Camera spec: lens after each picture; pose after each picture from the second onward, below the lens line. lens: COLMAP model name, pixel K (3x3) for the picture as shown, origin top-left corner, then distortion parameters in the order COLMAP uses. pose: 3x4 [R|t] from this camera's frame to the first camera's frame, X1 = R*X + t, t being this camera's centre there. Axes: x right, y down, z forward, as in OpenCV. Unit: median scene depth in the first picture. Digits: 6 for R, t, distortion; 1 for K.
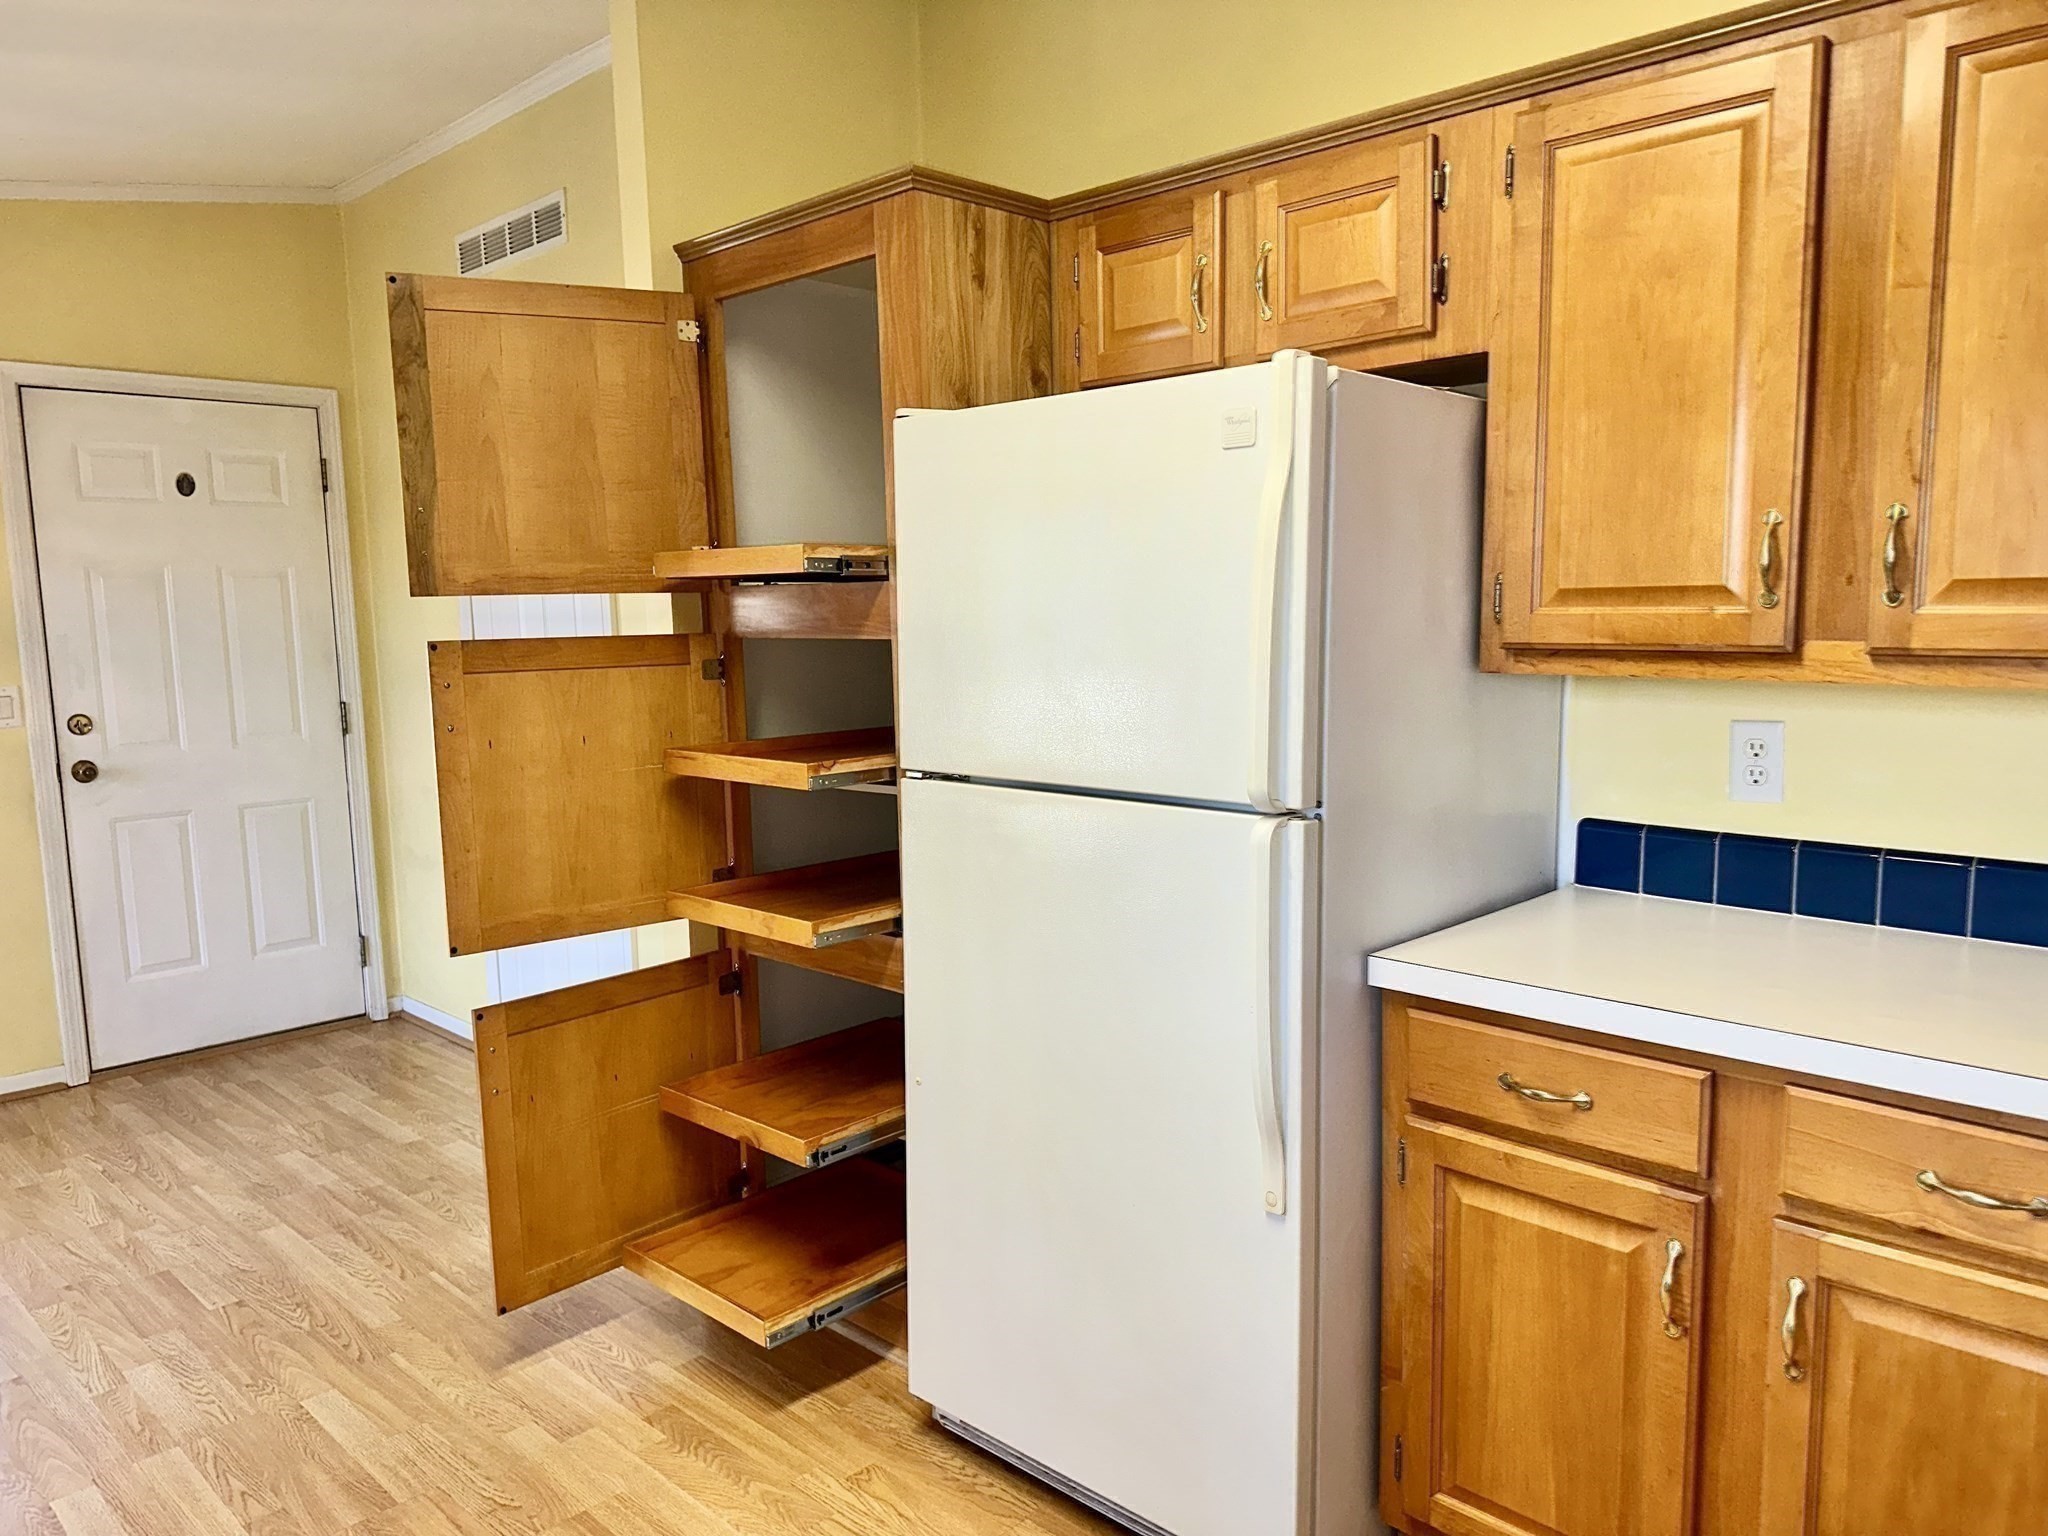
lens RADIAL K [[1429.5, 0, 1024.0], [0, 1429.5, 768.0], [0, 0, 1]] dist [0.083470, -0.104858]
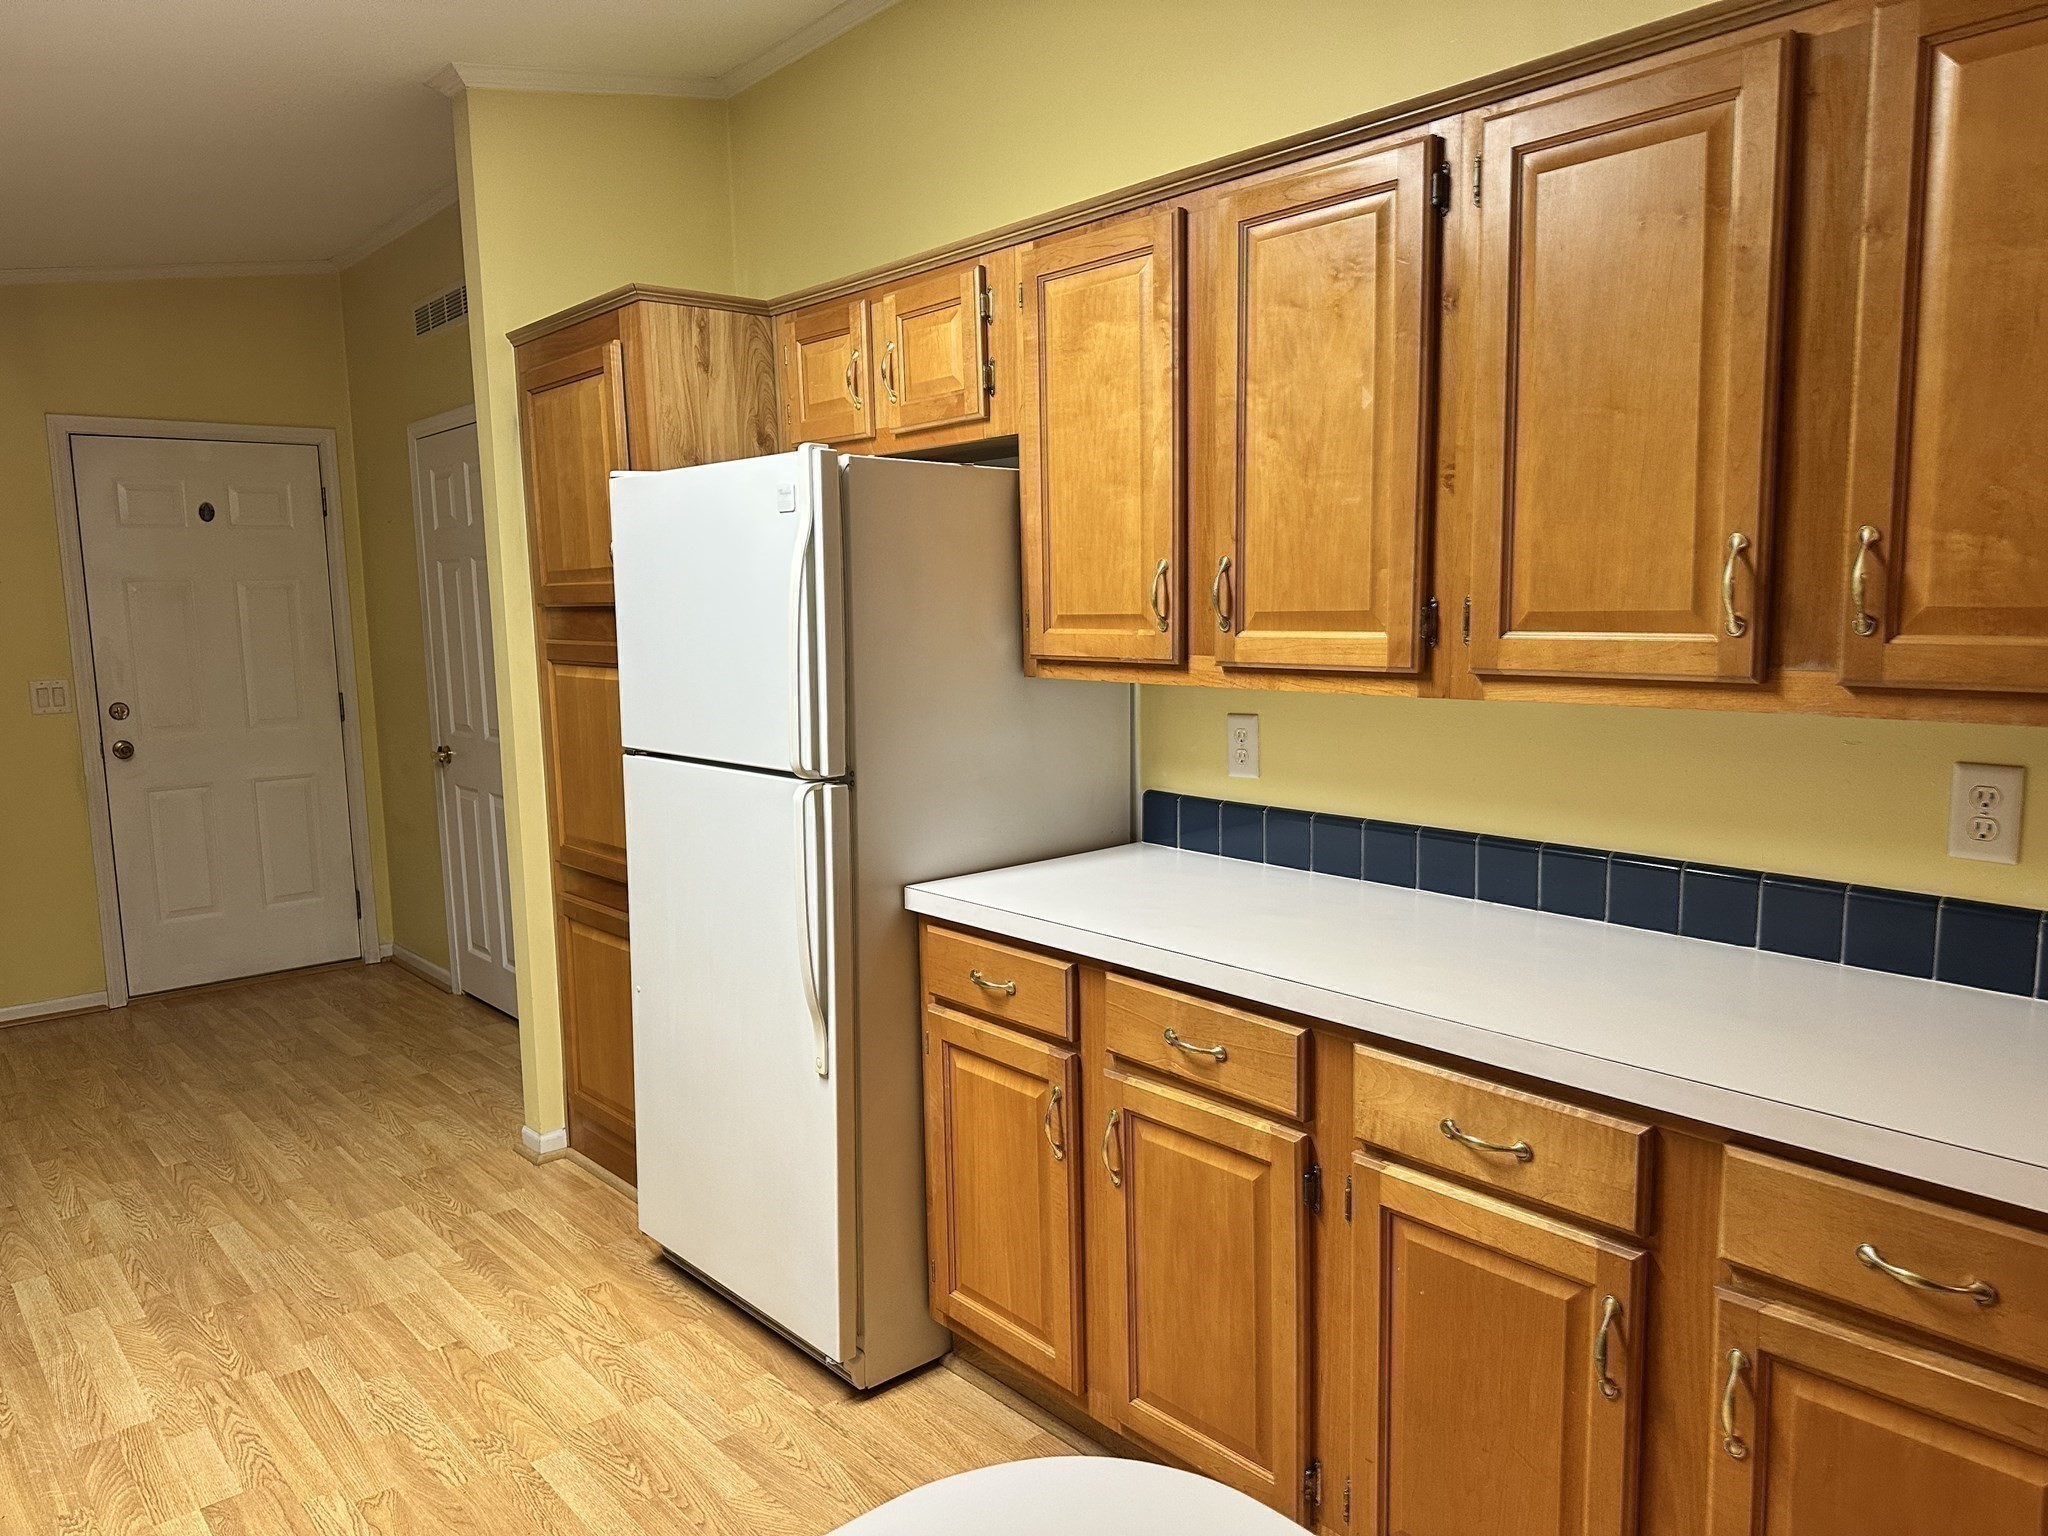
lens RADIAL K [[1453.8, 0, 1027.1], [0, 1453.8, 775.8], [0, 0, 1]] dist [0.131179, -0.163368]
pose [[0.994680, 0.010523, -0.102471, 0.412552], [-0.009686, 0.999916, 0.008662, 0.011057], [0.102553, -0.007624, 0.994698, -0.288487]]
